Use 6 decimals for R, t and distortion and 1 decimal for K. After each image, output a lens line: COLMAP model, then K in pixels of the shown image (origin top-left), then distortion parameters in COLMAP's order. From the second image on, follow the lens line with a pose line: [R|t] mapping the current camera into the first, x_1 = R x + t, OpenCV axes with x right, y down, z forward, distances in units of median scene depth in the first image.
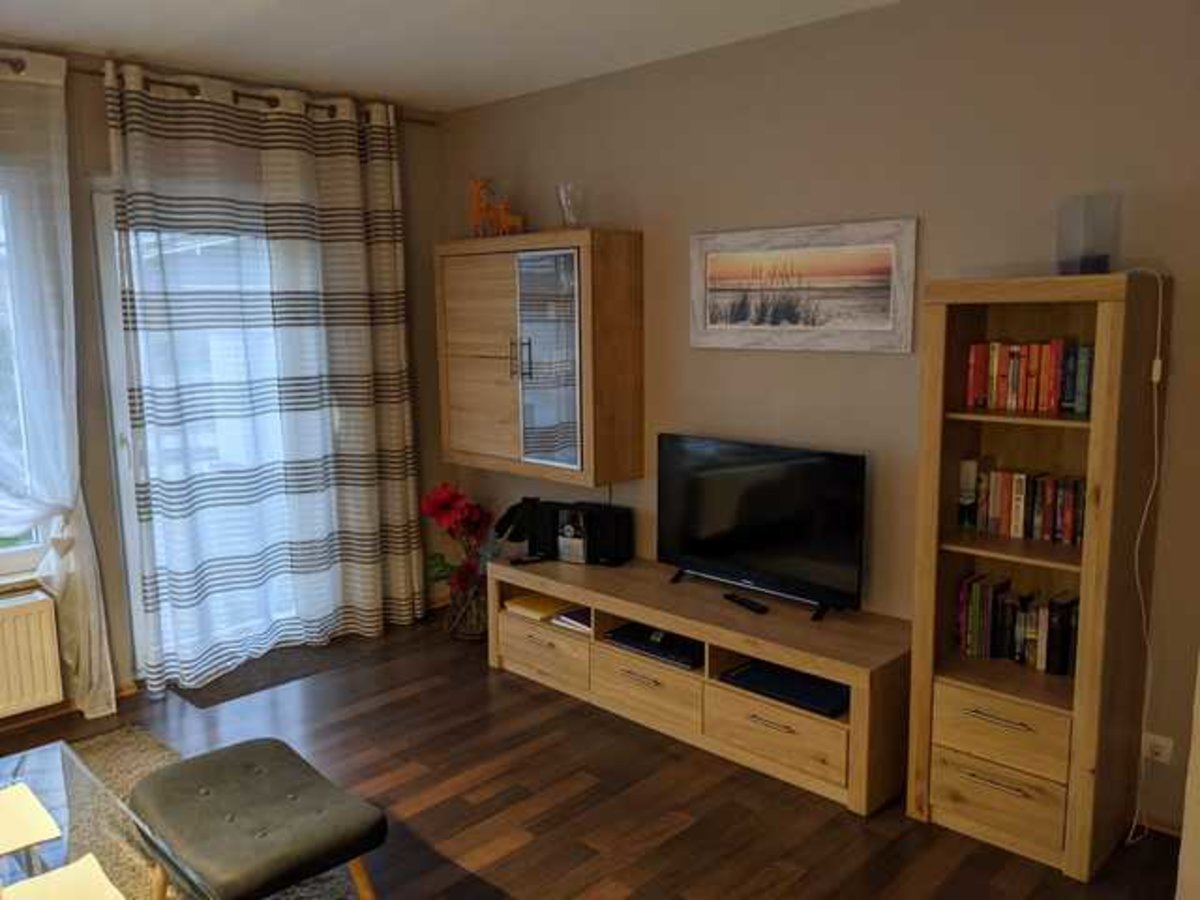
lens RADIAL K [[956.0, 0, 602.8], [0, 956.0, 452.7], [0, 0, 1]] dist [0.017398, -0.008561]
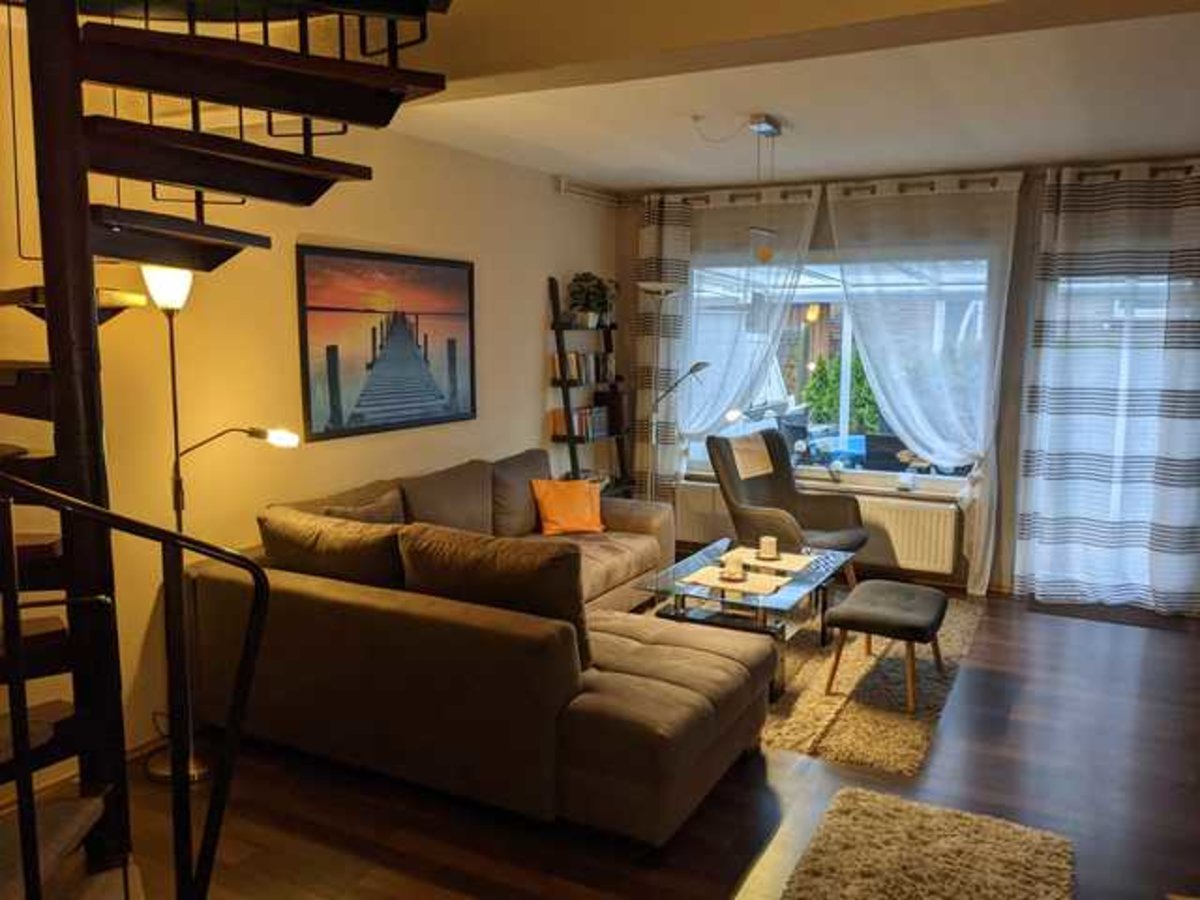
lens RADIAL K [[956.0, 0, 598.7], [0, 956.0, 448.8], [0, 0, 1]] dist [0.017398, -0.008561]
pose [[0.298838, 0.144152, -0.943354, 0.699896], [-0.156419, 0.982555, 0.100592, -0.015014], [0.941397, 0.117498, 0.316173, -0.081300]]
